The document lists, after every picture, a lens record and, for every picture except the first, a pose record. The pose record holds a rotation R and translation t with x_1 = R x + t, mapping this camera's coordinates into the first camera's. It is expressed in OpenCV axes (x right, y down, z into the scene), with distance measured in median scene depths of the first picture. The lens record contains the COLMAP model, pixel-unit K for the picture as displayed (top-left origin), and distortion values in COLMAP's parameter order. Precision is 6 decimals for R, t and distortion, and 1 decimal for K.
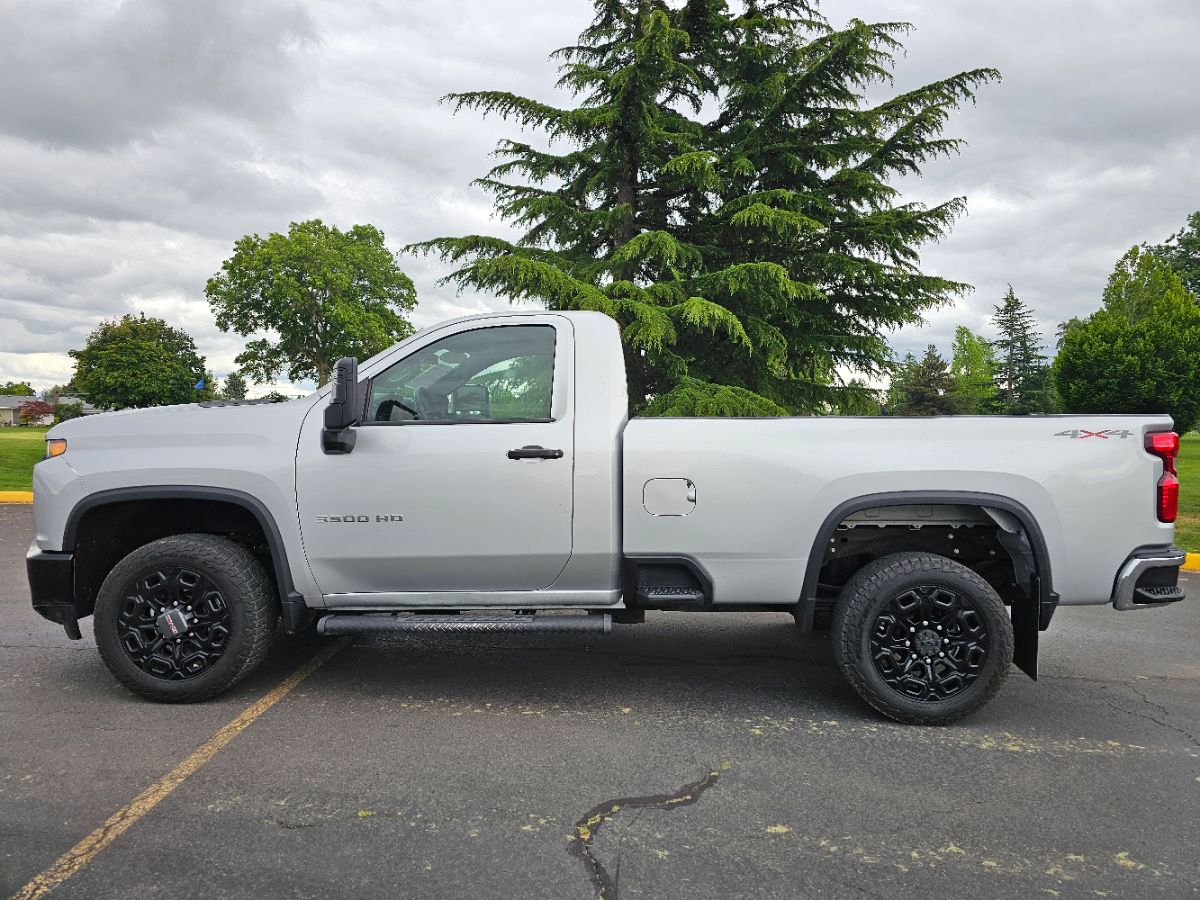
lens RADIAL K [[819.8, 0, 609.4], [0, 819.8, 446.0], [0, 0, 1]] dist [0.047841, -0.047785]
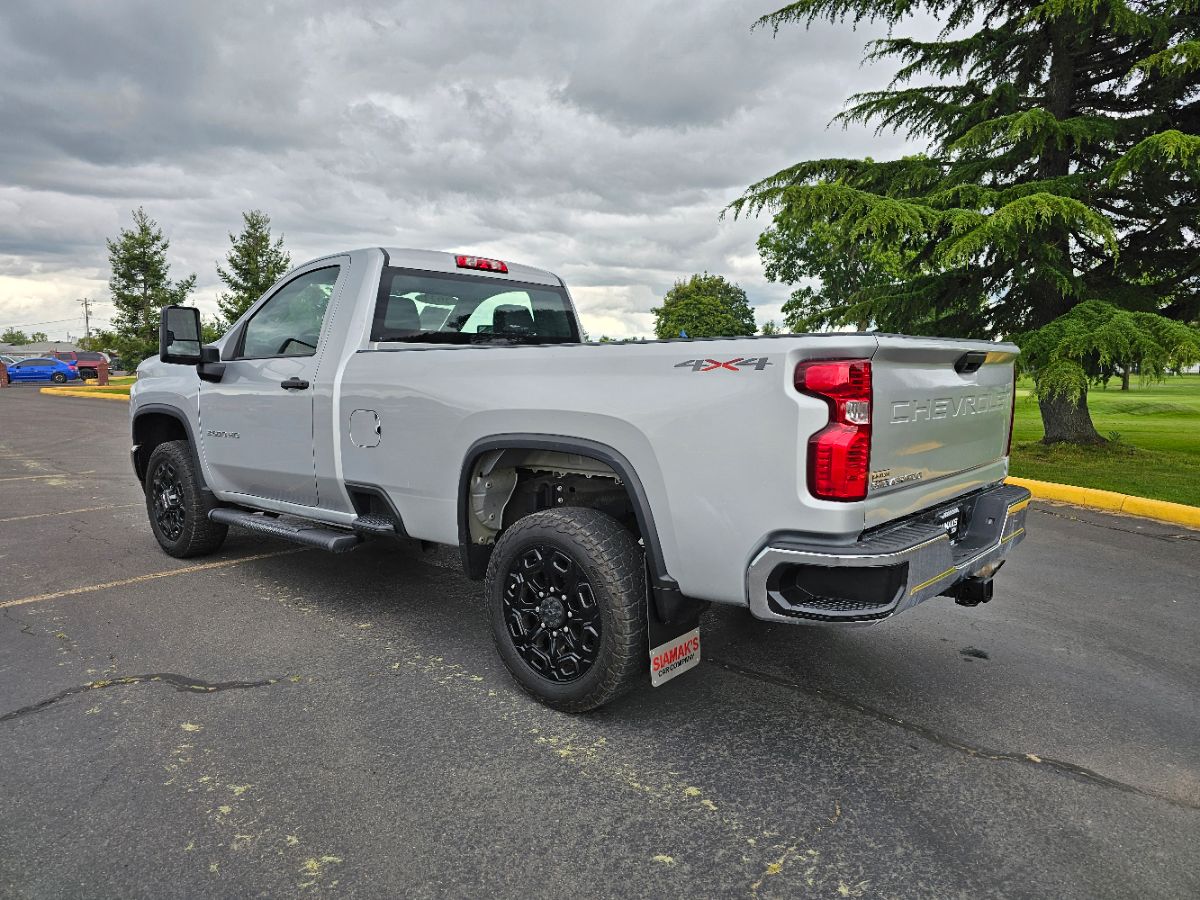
lens RADIAL K [[819.8, 0, 575.7], [0, 819.8, 456.5], [0, 0, 1]] dist [0.047841, -0.047785]
pose [[0.761482, 0.065676, -0.644850, 0.922725], [-0.015163, 0.996386, 0.083573, 0.007197], [0.648009, -0.053861, 0.759726, 0.377749]]
